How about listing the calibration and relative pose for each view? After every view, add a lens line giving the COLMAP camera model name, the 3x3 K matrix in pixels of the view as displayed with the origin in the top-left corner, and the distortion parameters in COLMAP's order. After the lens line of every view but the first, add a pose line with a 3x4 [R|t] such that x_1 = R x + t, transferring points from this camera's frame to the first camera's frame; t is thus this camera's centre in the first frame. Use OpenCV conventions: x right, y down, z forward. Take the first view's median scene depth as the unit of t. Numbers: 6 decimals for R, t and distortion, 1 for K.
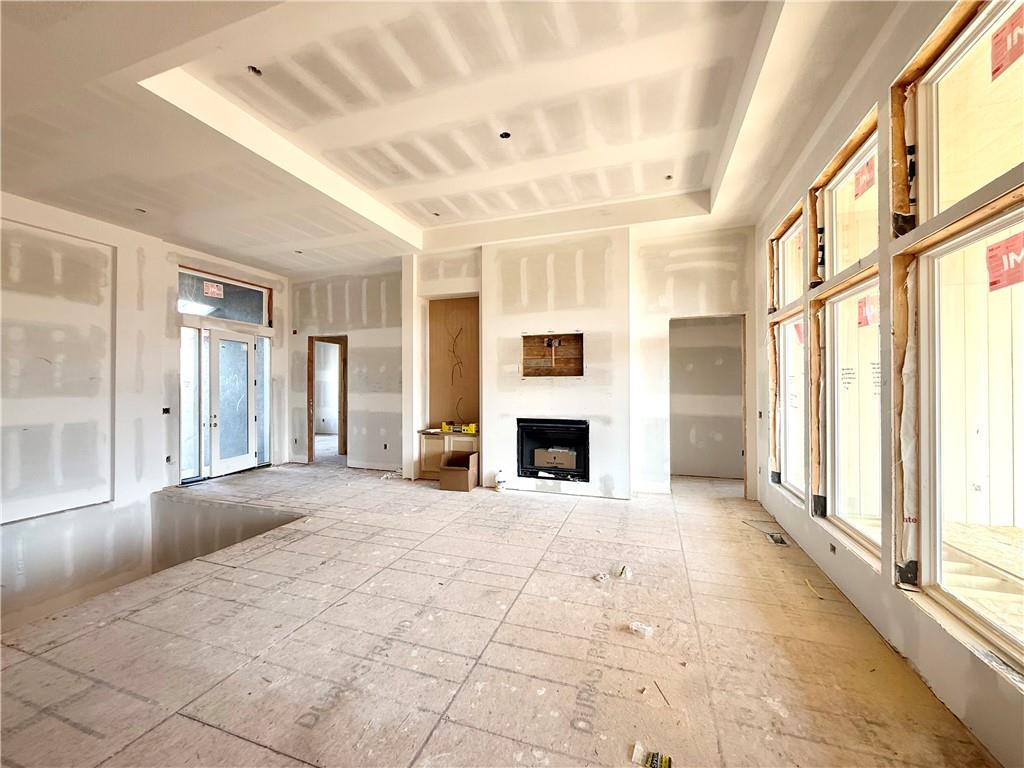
lens RADIAL K [[409.3, 0, 508.0], [0, 409.3, 384.1], [0, 0, 1]] dist [0.001456, 0.000321]
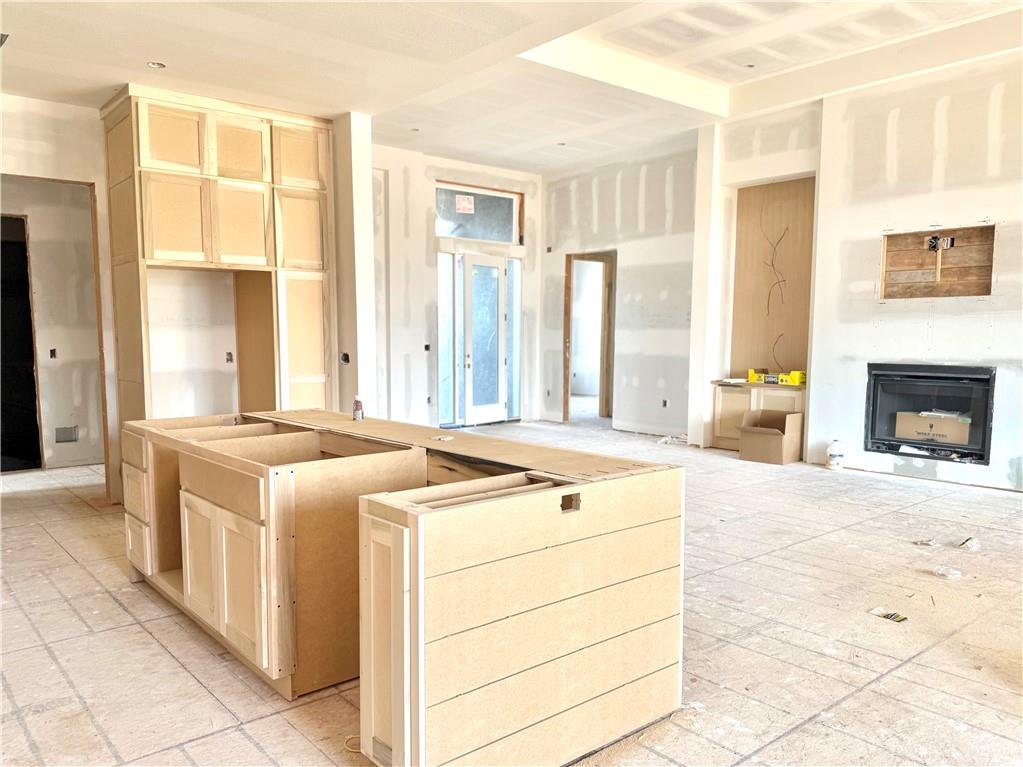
lens RADIAL K [[761.2, 0, 436.2], [0, 761.2, 413.3], [0, 0, 1]] dist [0.034571, -0.041779]
pose [[0.834916, 0.056854, -0.547434, 0.126857], [0.003172, 0.994137, 0.108085, 0.029295], [0.550369, -0.091979, 0.829840, -0.428344]]
